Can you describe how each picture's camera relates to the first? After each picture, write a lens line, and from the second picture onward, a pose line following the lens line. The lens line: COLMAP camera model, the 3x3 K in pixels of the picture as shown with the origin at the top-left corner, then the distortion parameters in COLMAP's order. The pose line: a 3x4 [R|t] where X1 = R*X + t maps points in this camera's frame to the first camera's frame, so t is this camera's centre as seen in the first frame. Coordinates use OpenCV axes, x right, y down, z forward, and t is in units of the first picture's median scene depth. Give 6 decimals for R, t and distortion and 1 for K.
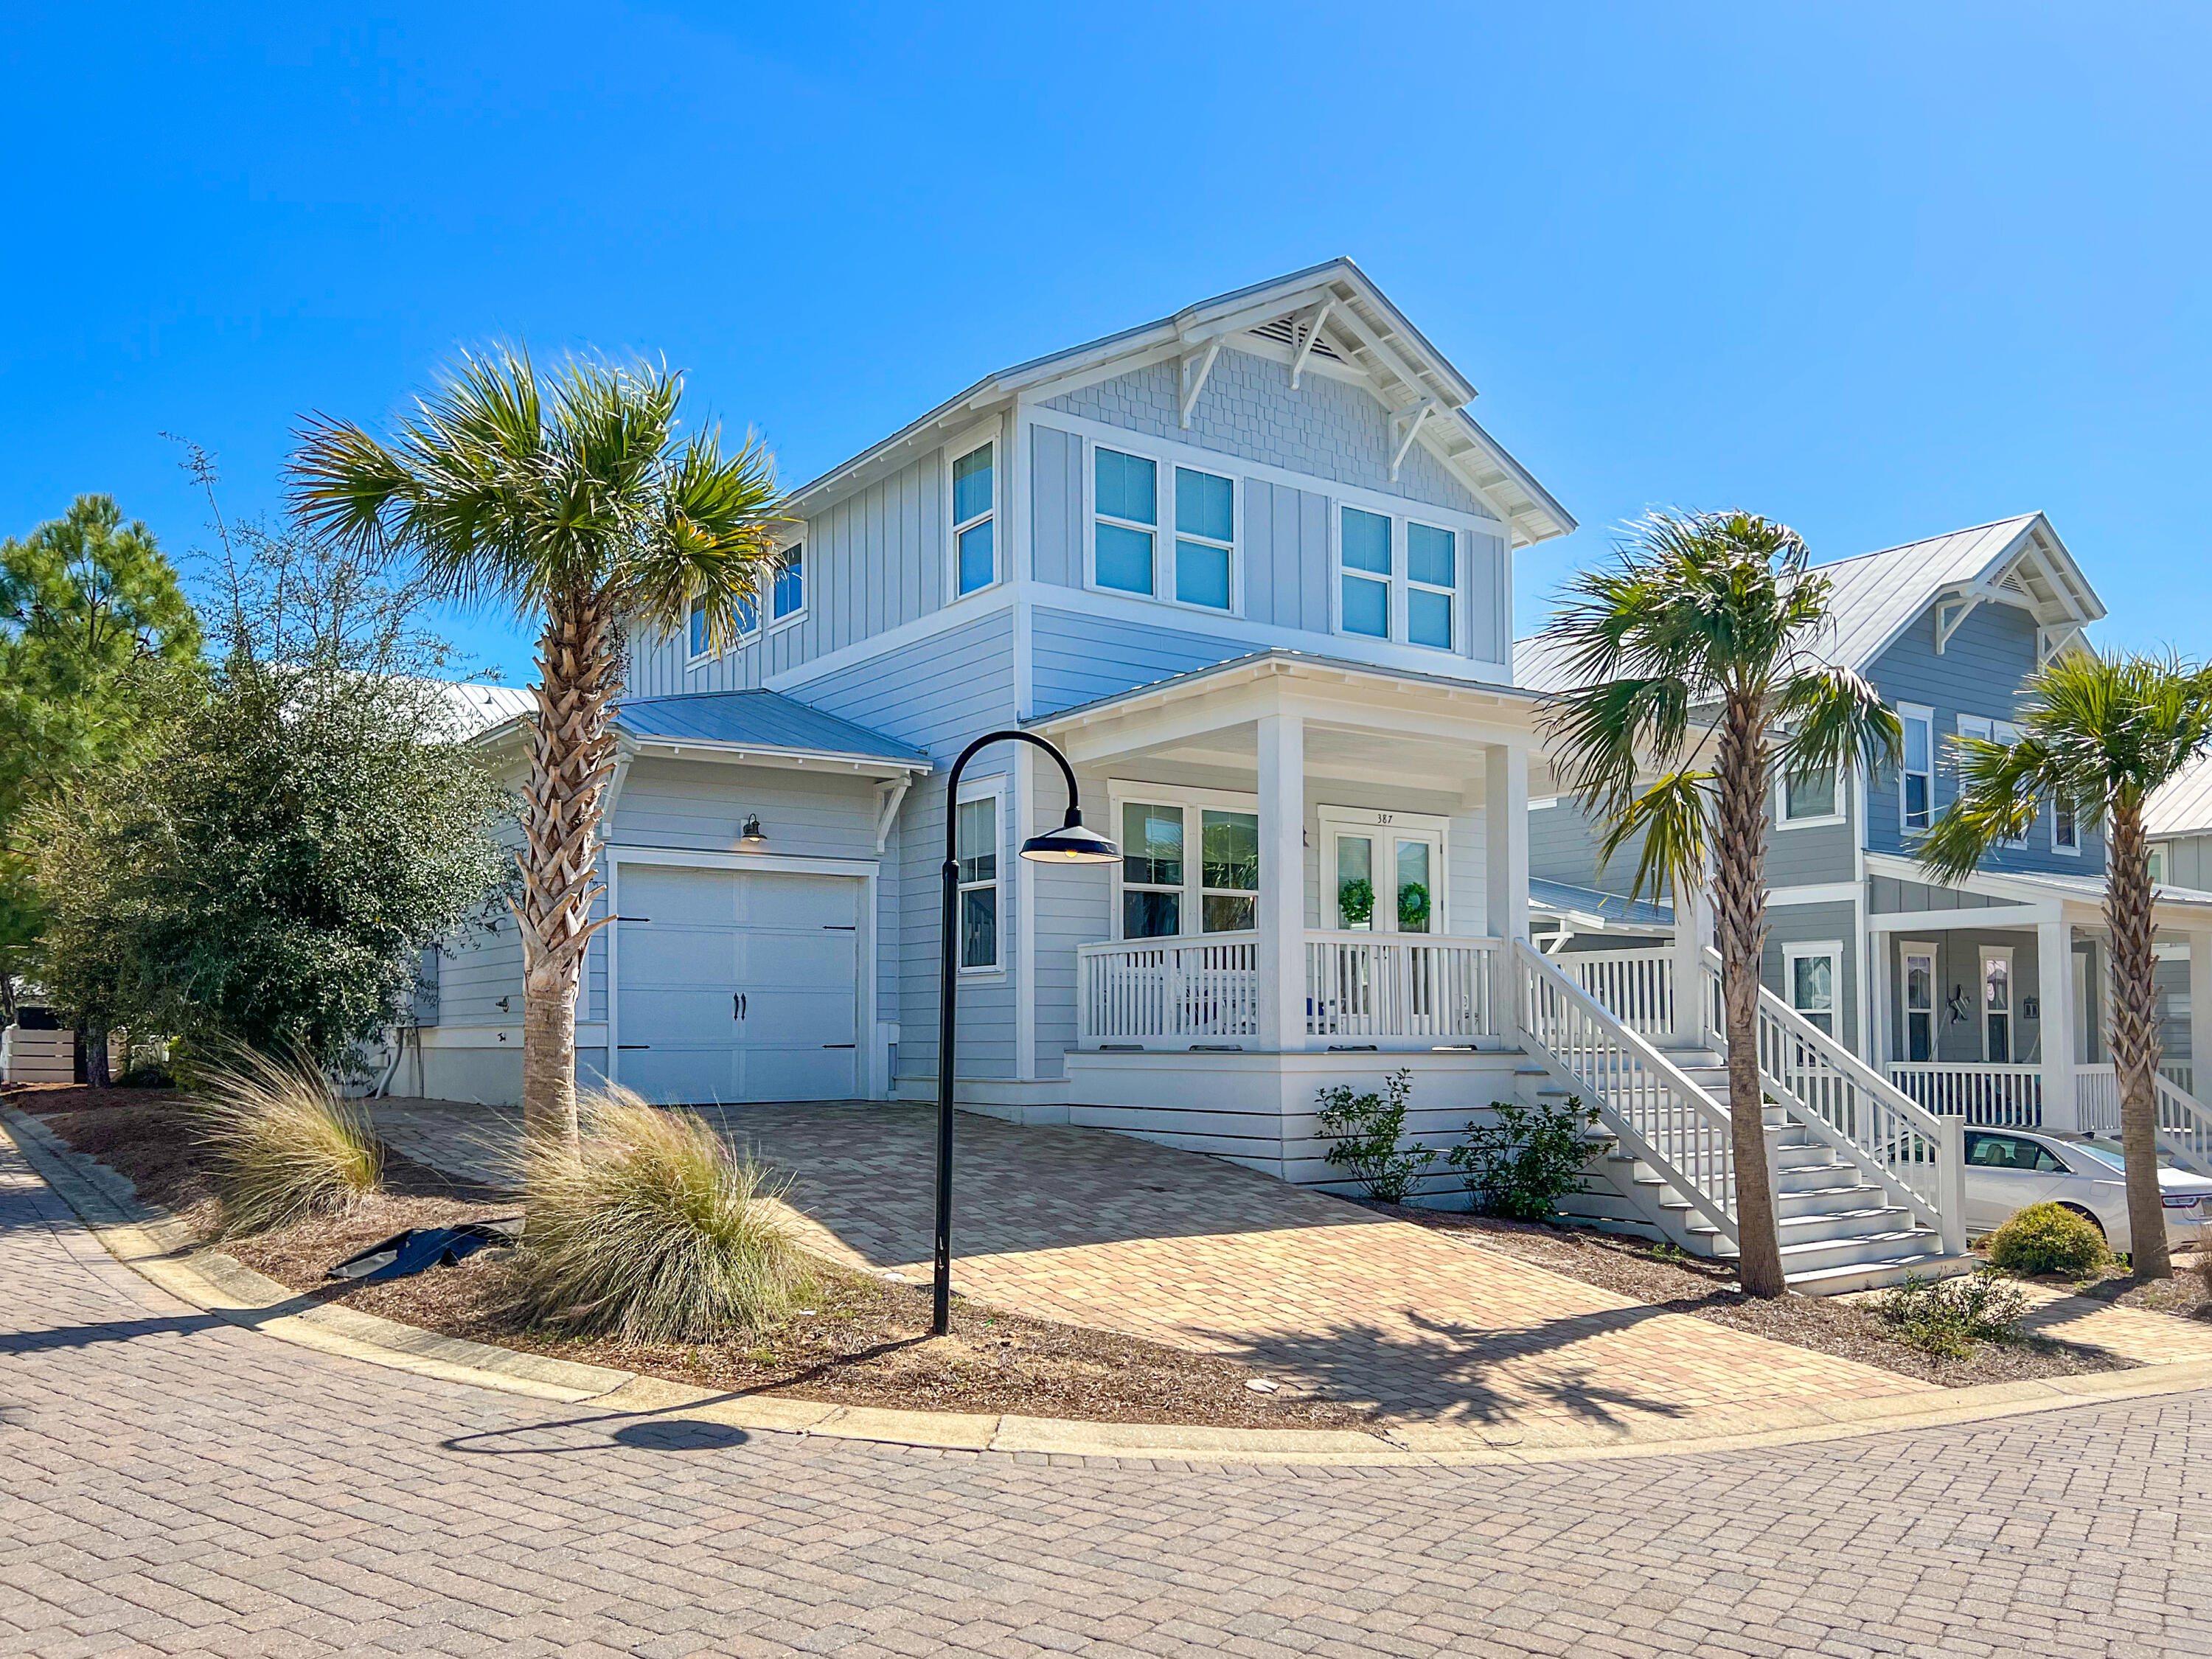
lens RADIAL K [[1763.9, 0, 1144.1], [0, 1763.9, 941.4], [0, 0, 1]] dist [0.044719, -0.004476]
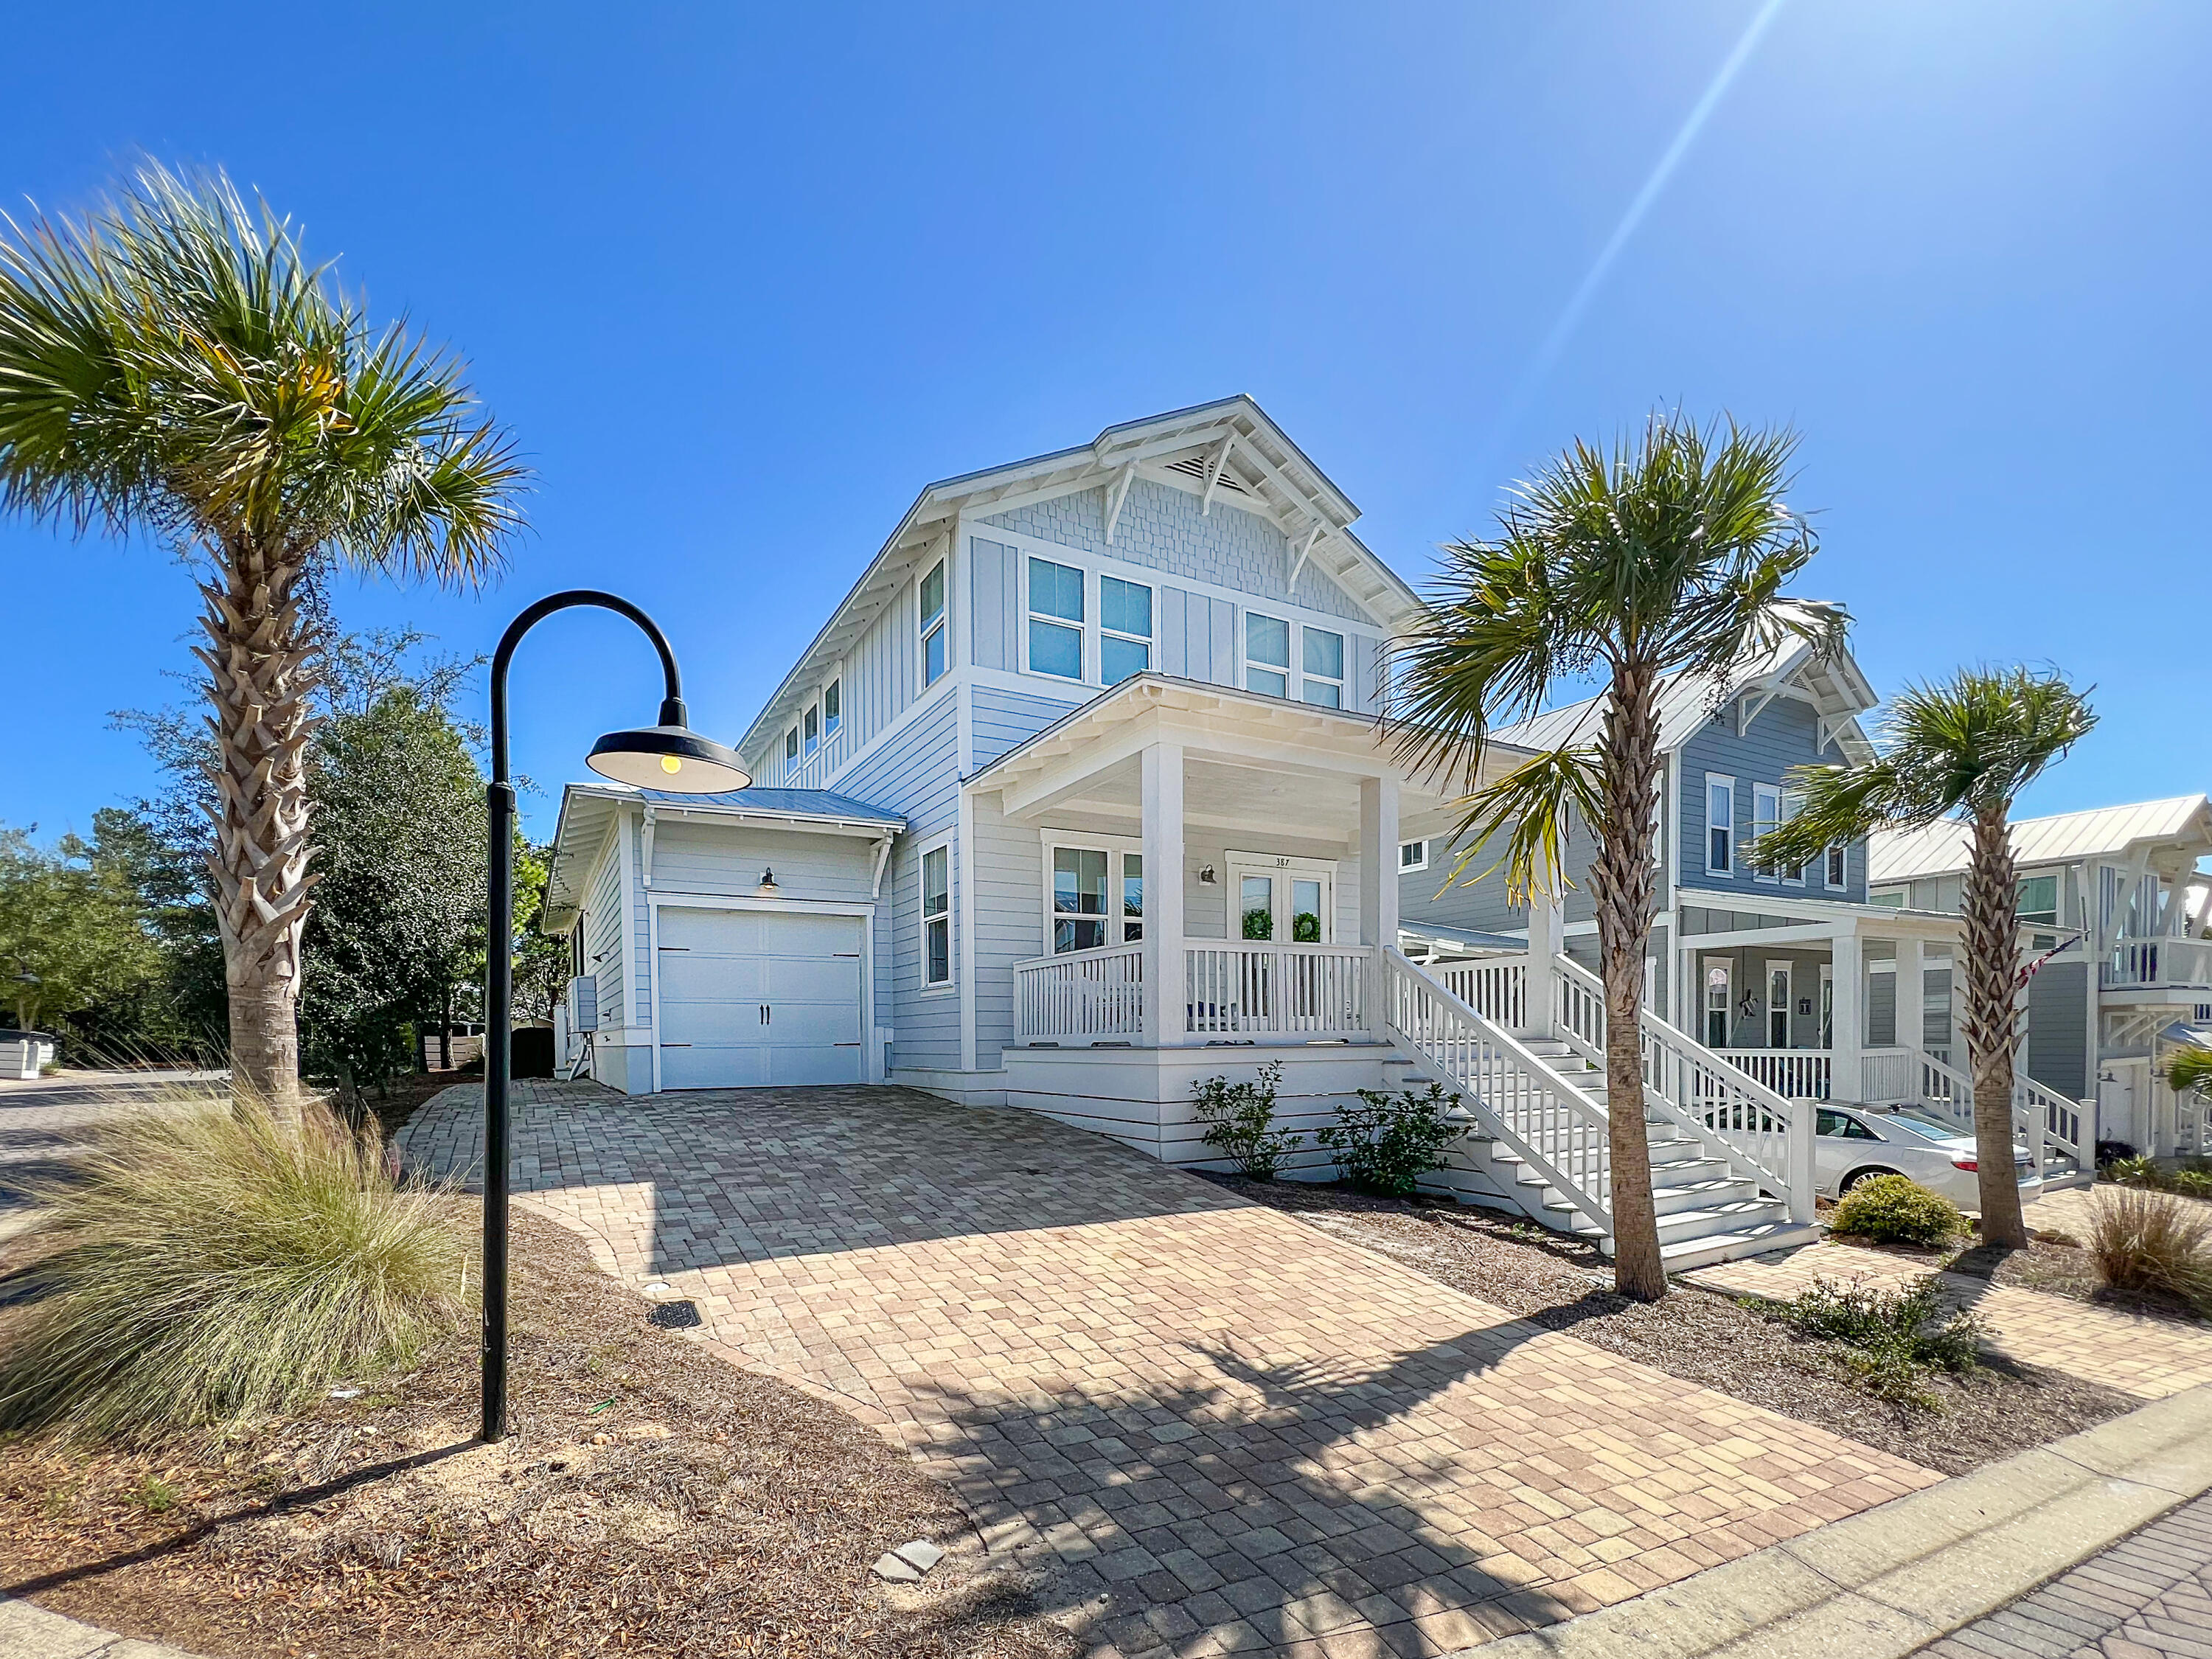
lens RADIAL K [[998.3, 0, 985.0], [0, 998.3, 1065.5], [0, 0, 1]] dist [0.003229, 0.000605]
pose [[0.982236, -0.006185, -0.187546, 0.072616], [0.021156, 0.996734, 0.077933, 0.018846], [0.186451, -0.080516, 0.979159, 0.294202]]
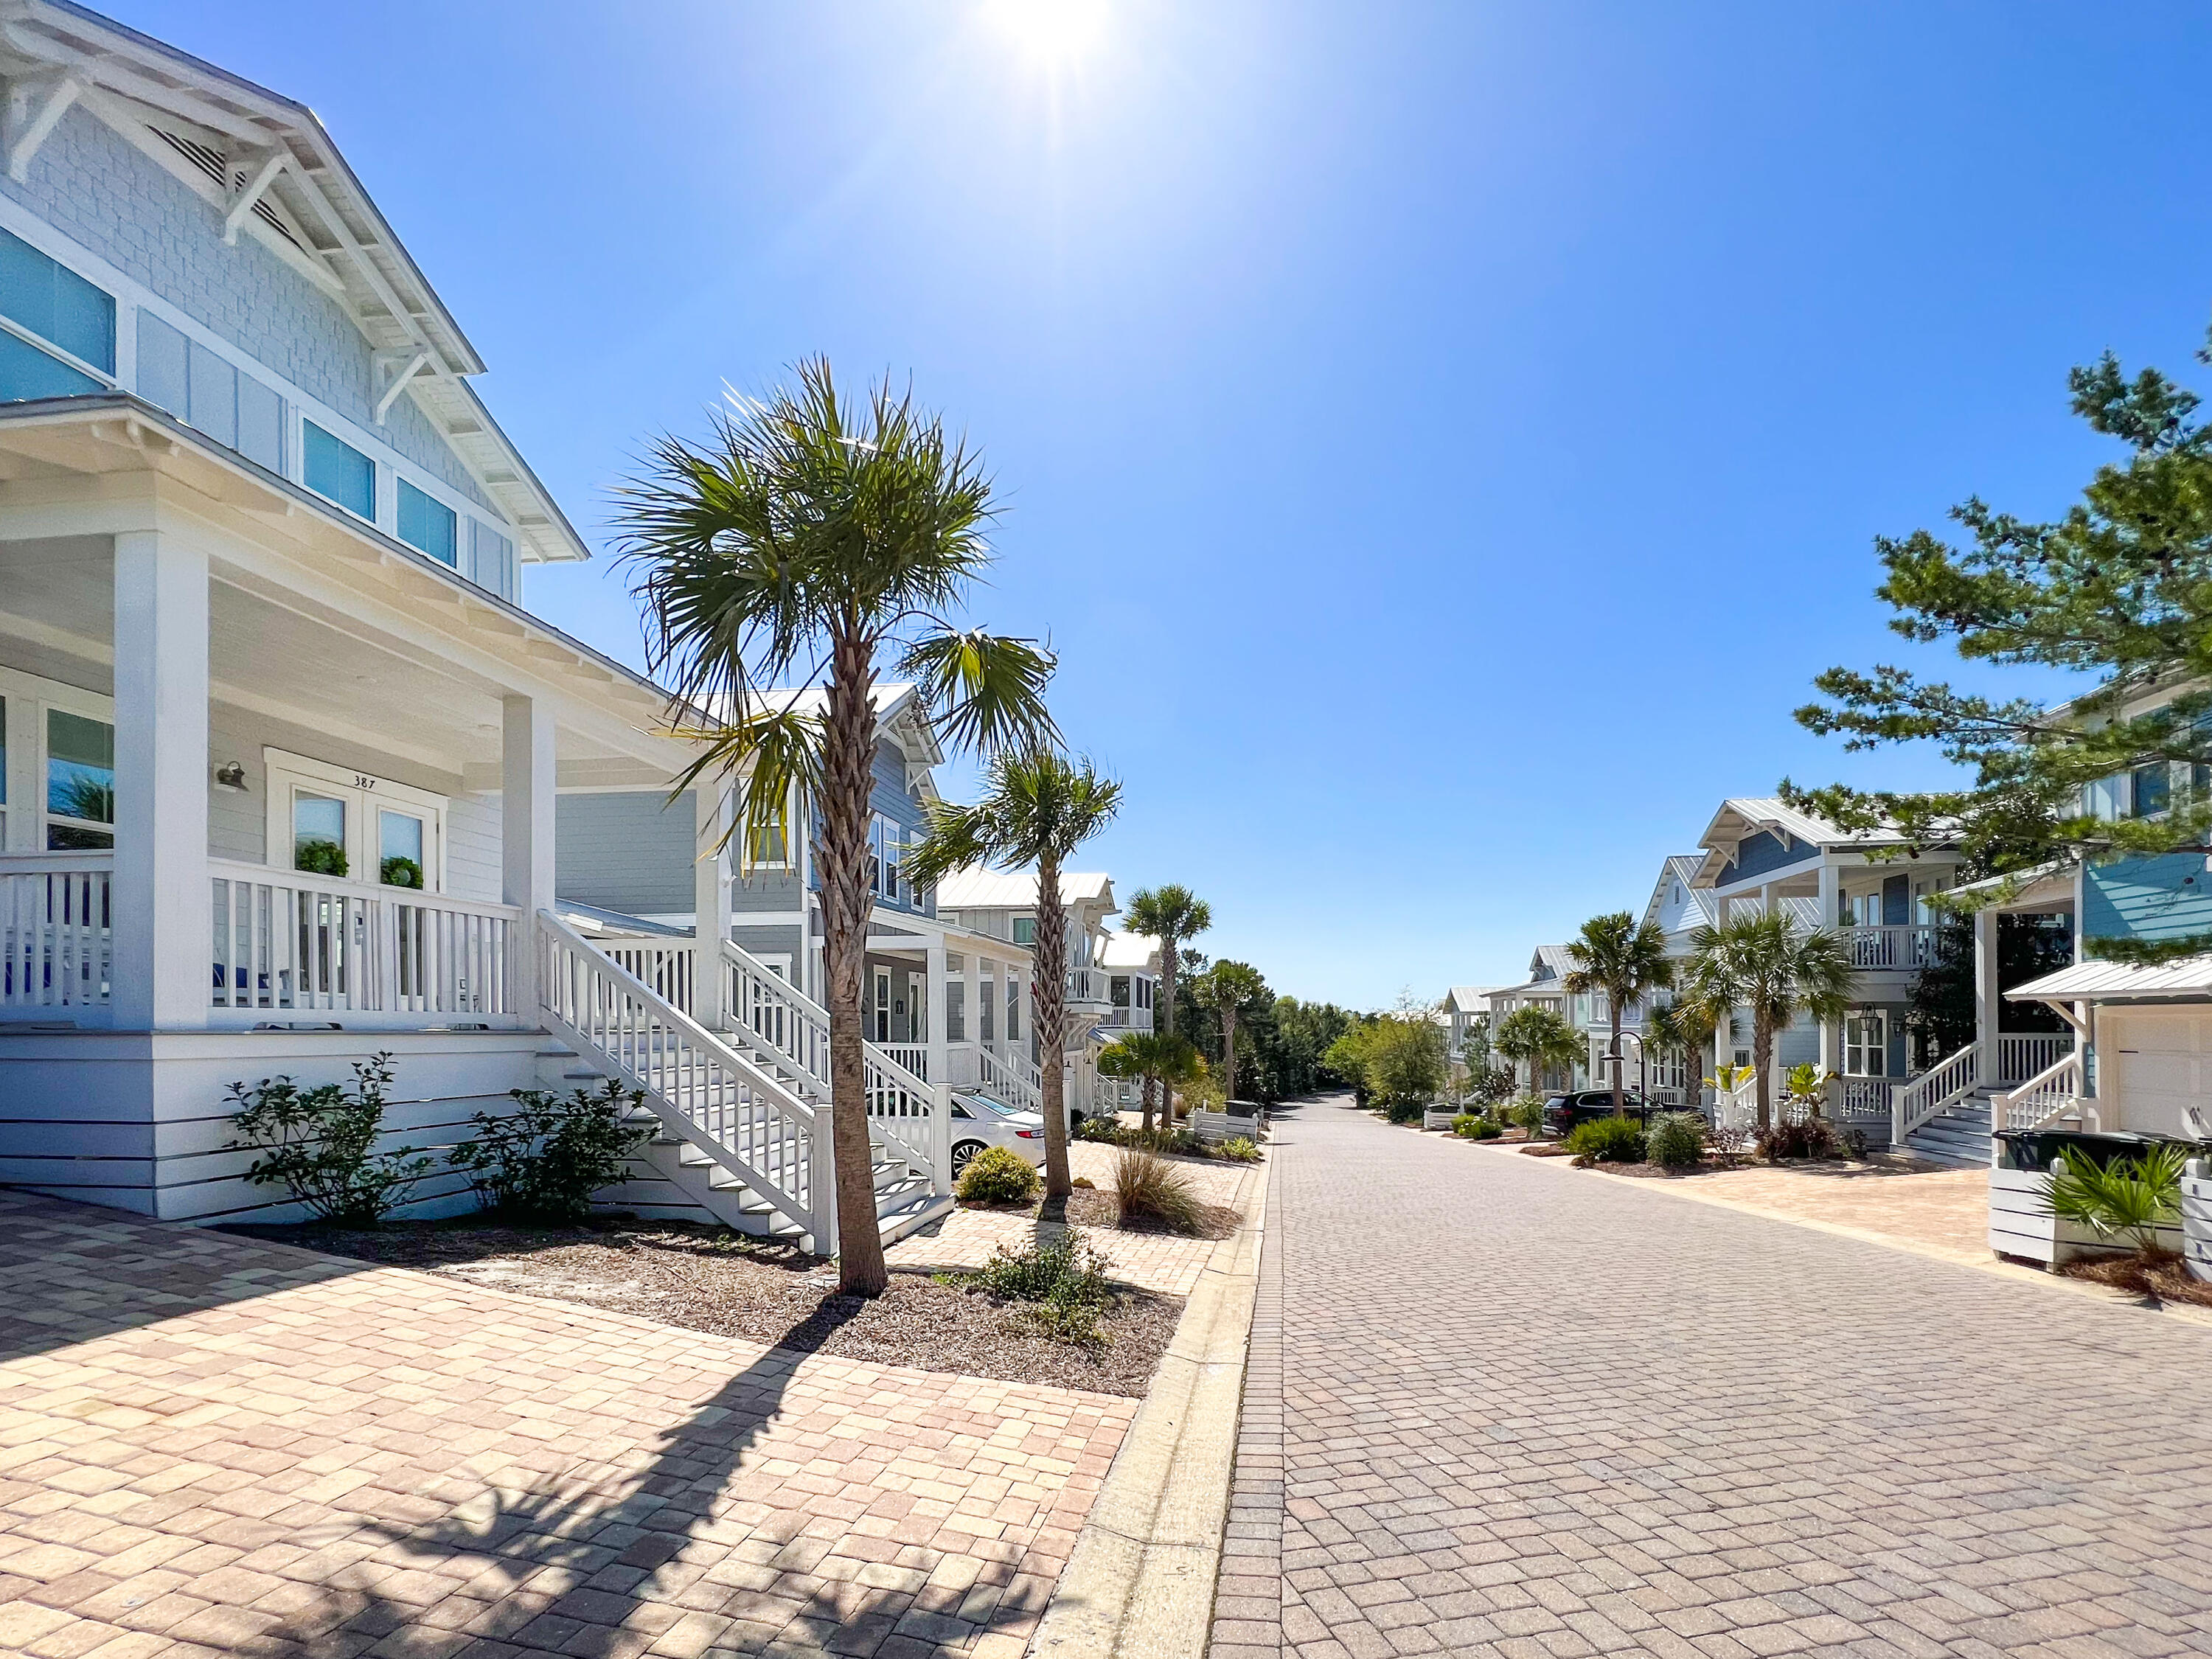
lens RADIAL K [[1041.8, 0, 1206.8], [0, 1041.8, 1033.4], [0, 0, 1]] dist [0.000899, 0.000484]
pose [[0.689378, 0.001564, 0.724400, 0.054472], [-0.043079, 0.998316, 0.038841, 0.025834], [-0.723120, -0.057983, 0.688284, 0.356480]]
